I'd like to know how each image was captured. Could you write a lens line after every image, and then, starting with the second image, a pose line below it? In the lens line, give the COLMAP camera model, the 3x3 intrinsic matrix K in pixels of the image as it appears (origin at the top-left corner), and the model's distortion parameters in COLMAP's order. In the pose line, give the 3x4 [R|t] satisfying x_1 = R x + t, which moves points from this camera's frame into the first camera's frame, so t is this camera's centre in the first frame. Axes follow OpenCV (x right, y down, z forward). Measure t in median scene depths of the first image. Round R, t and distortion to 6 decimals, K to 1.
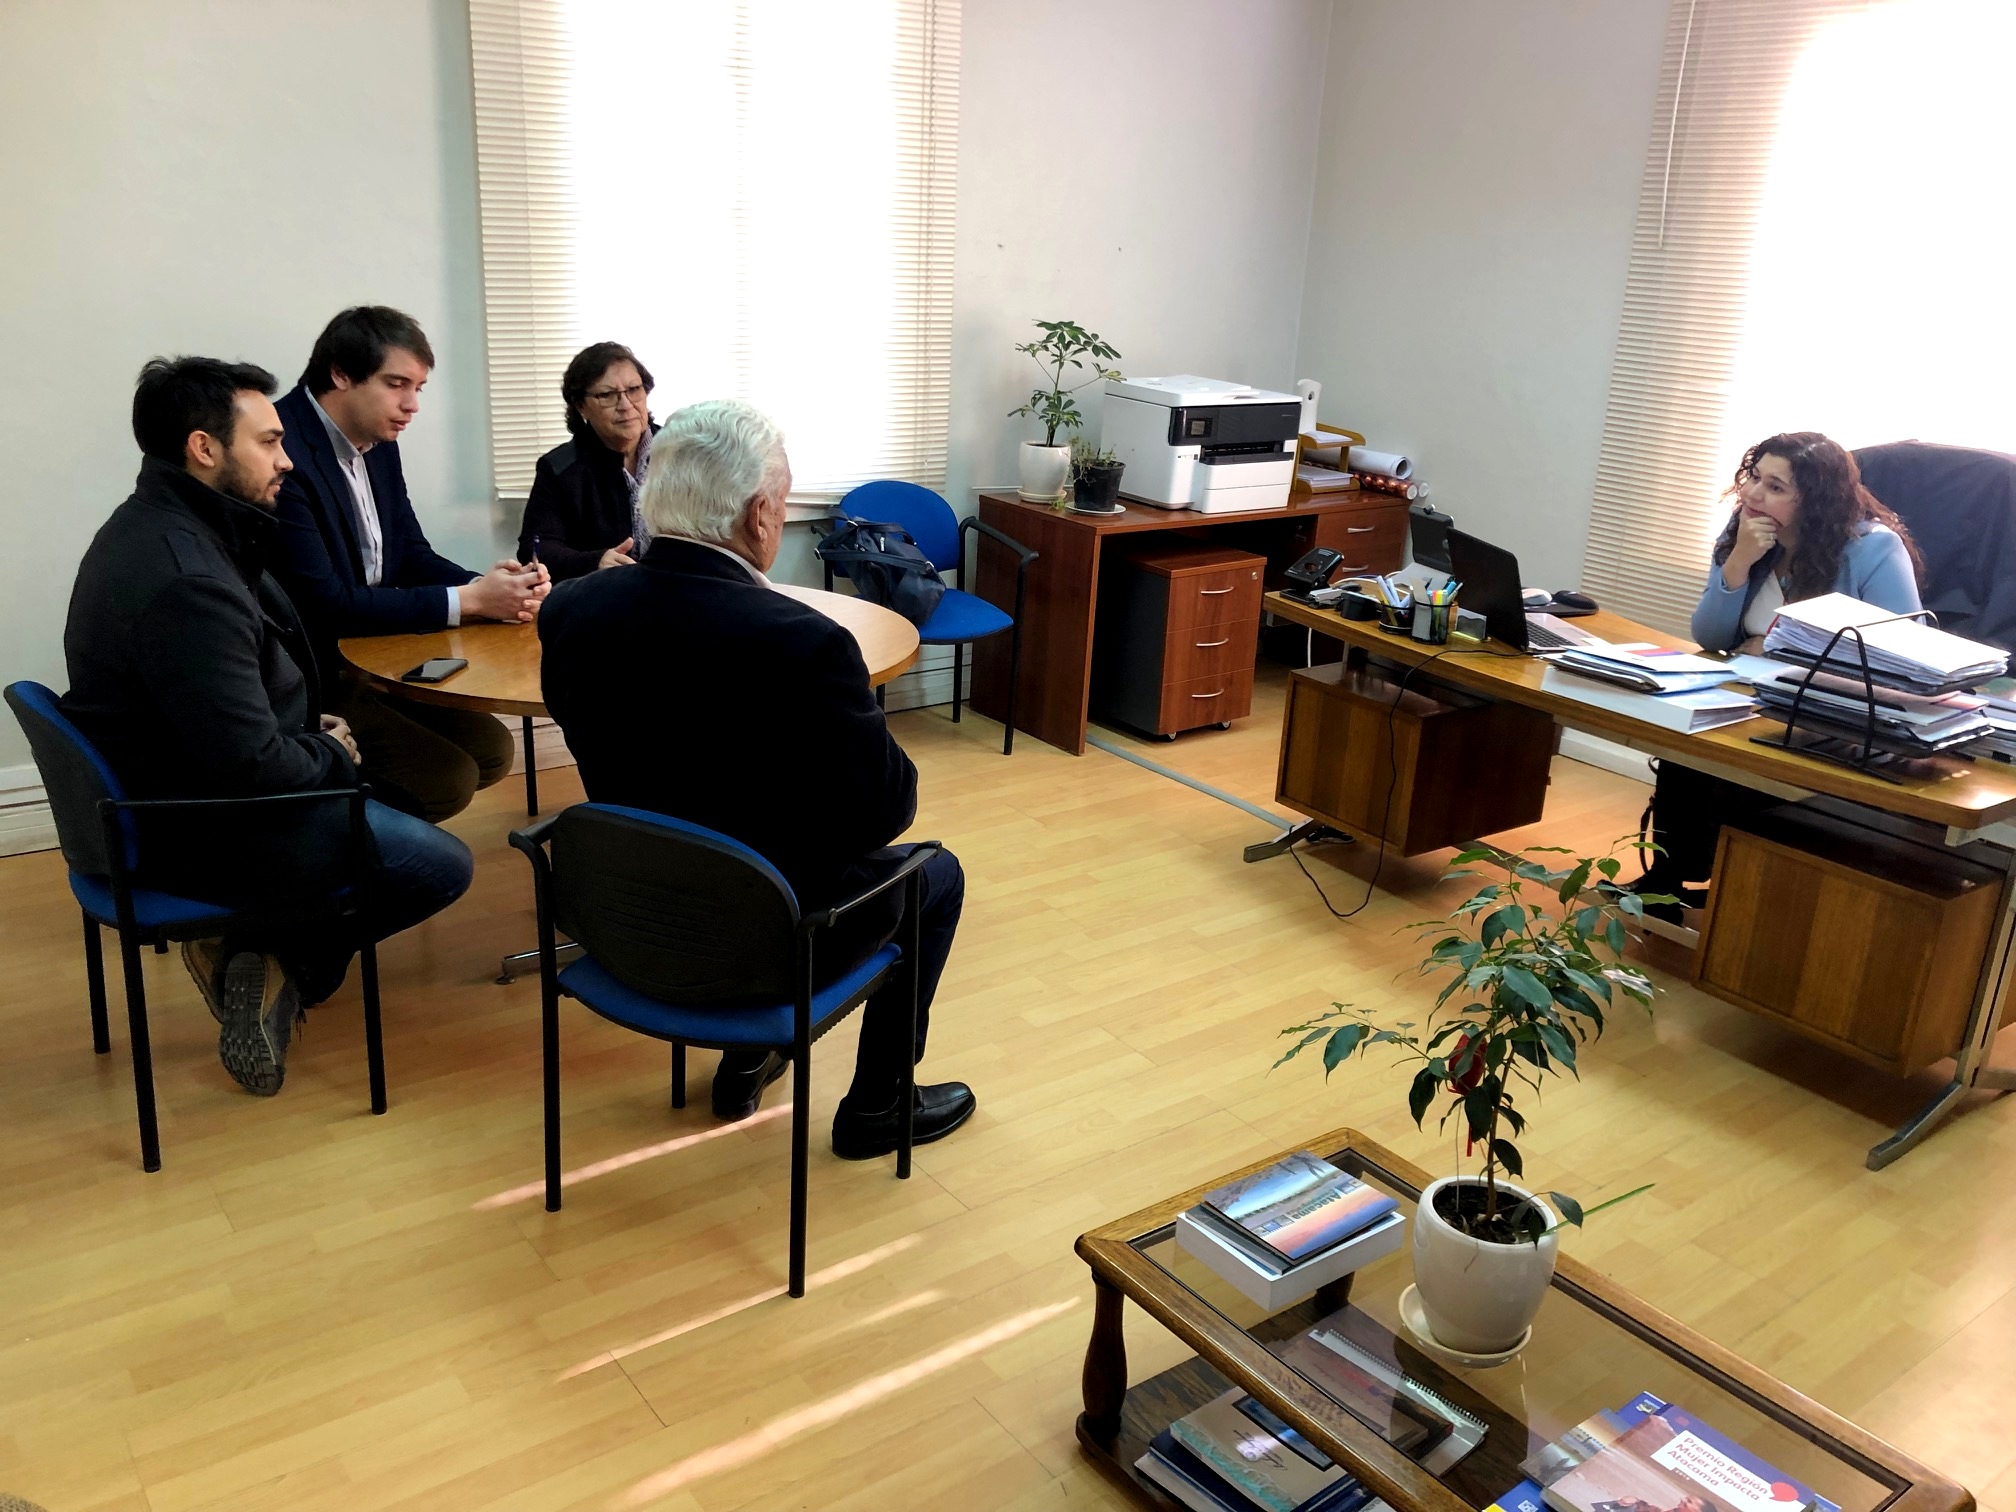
lens RADIAL K [[1656.9, 0, 1008.0], [0, 1656.9, 756.0], [0, 0, 1]] dist [0.043513, 0.000010]
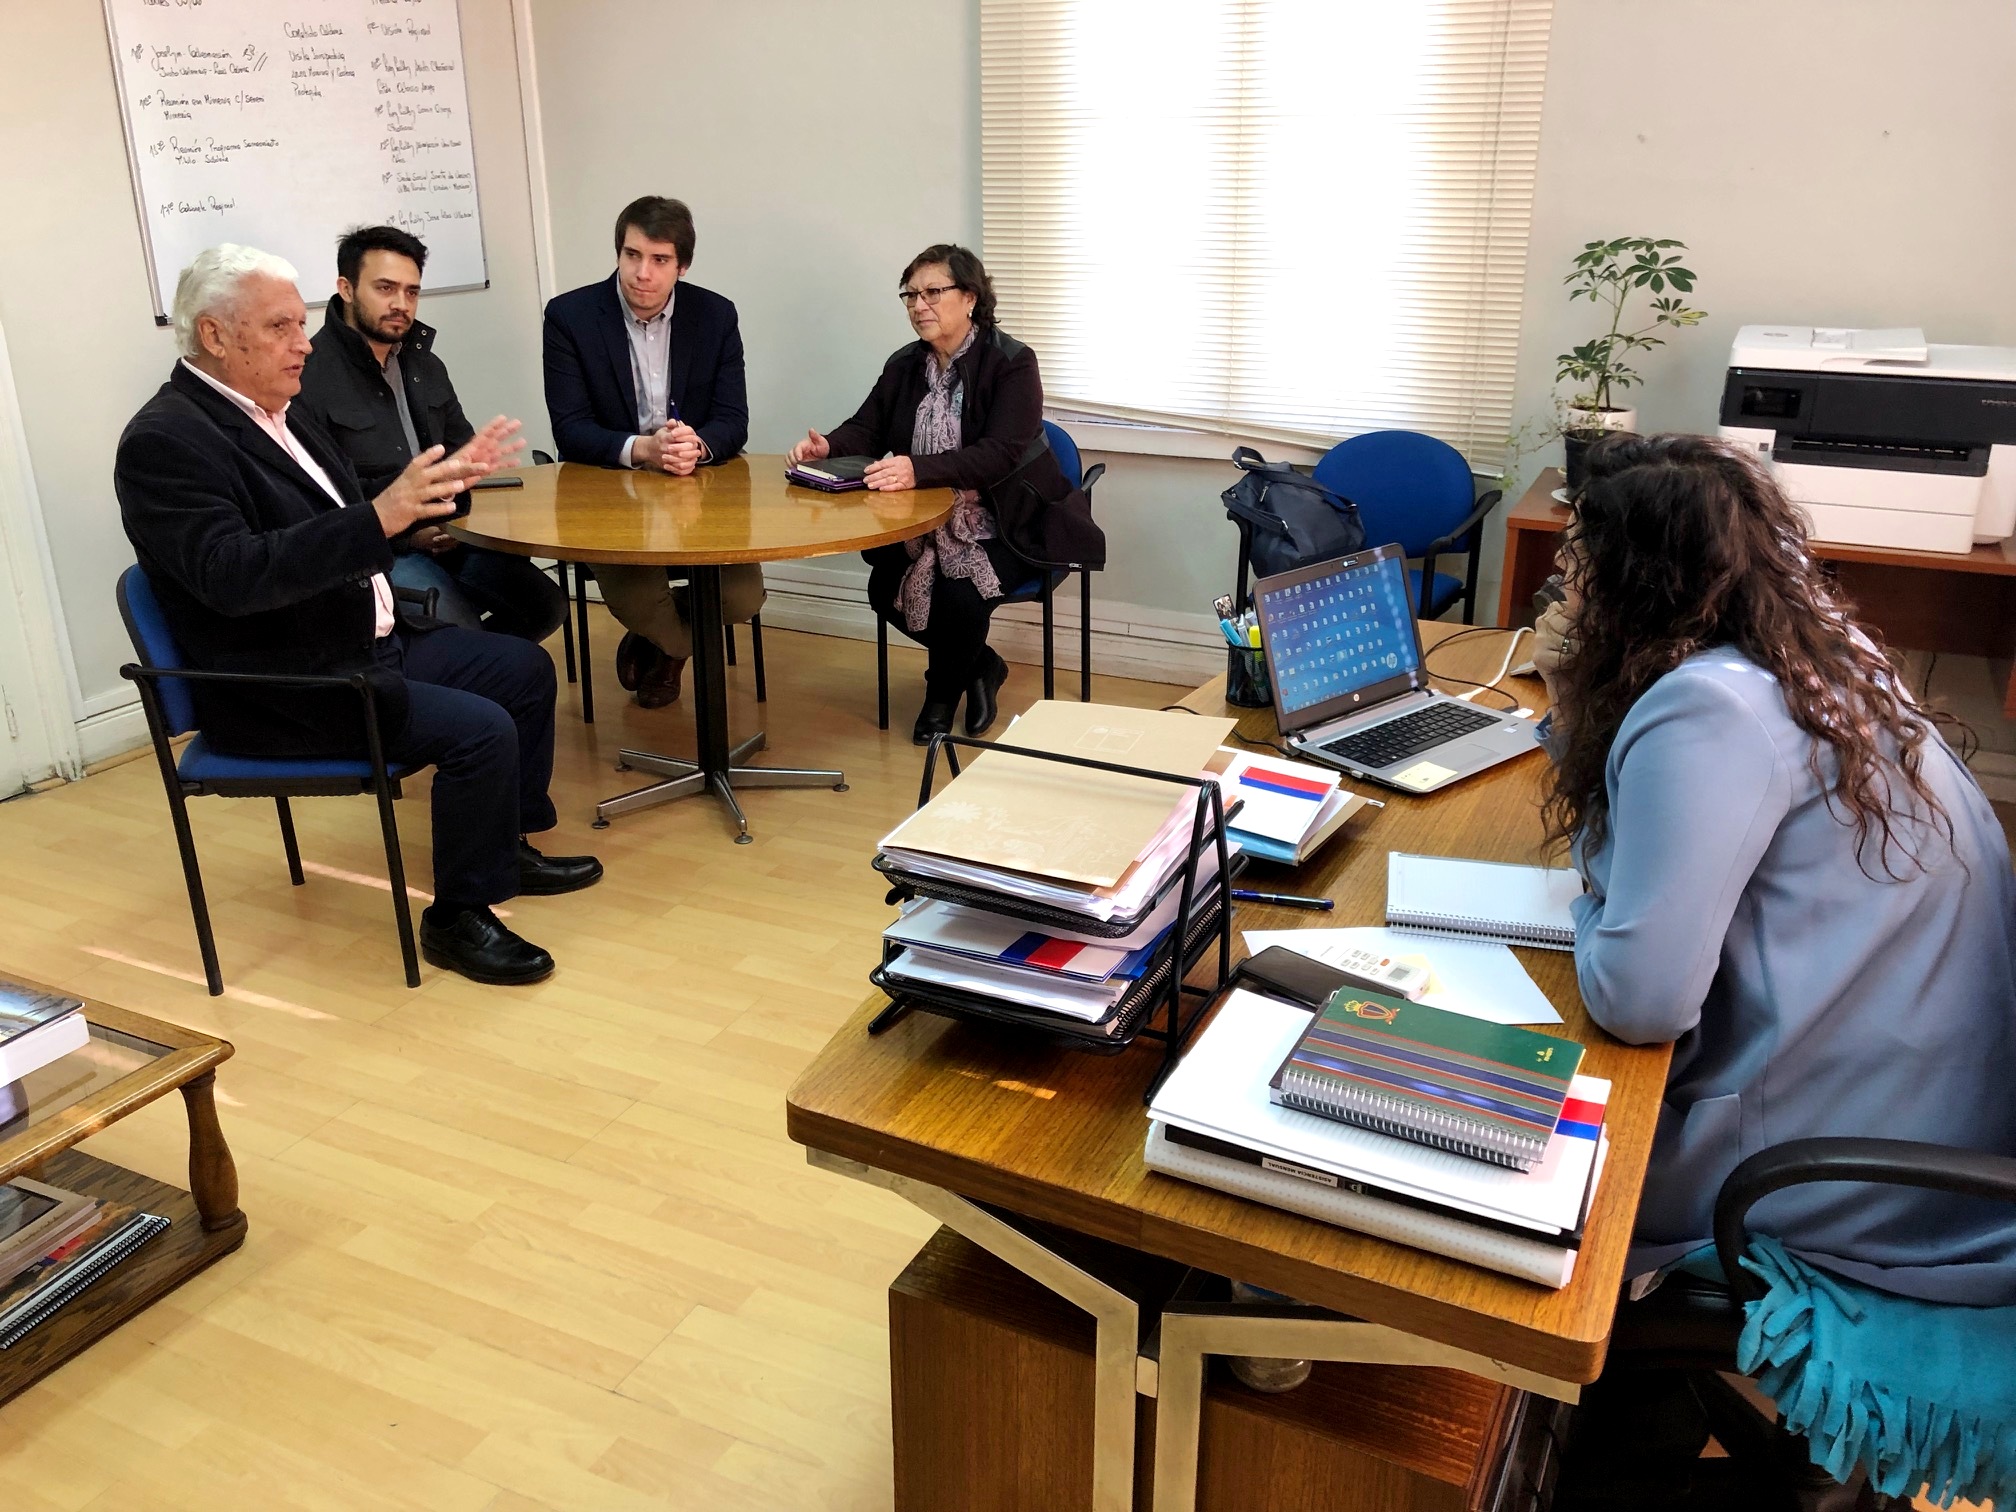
lens RADIAL K [[1656.9, 0, 1008.0], [0, 1656.9, 756.0], [0, 0, 1]] dist [0.043513, 0.000010]
pose [[0.442371, 0.272949, -0.854288, 0.871910], [-0.255952, 0.951368, 0.171428, -0.154920], [0.859533, 0.142822, 0.490719, 0.672417]]
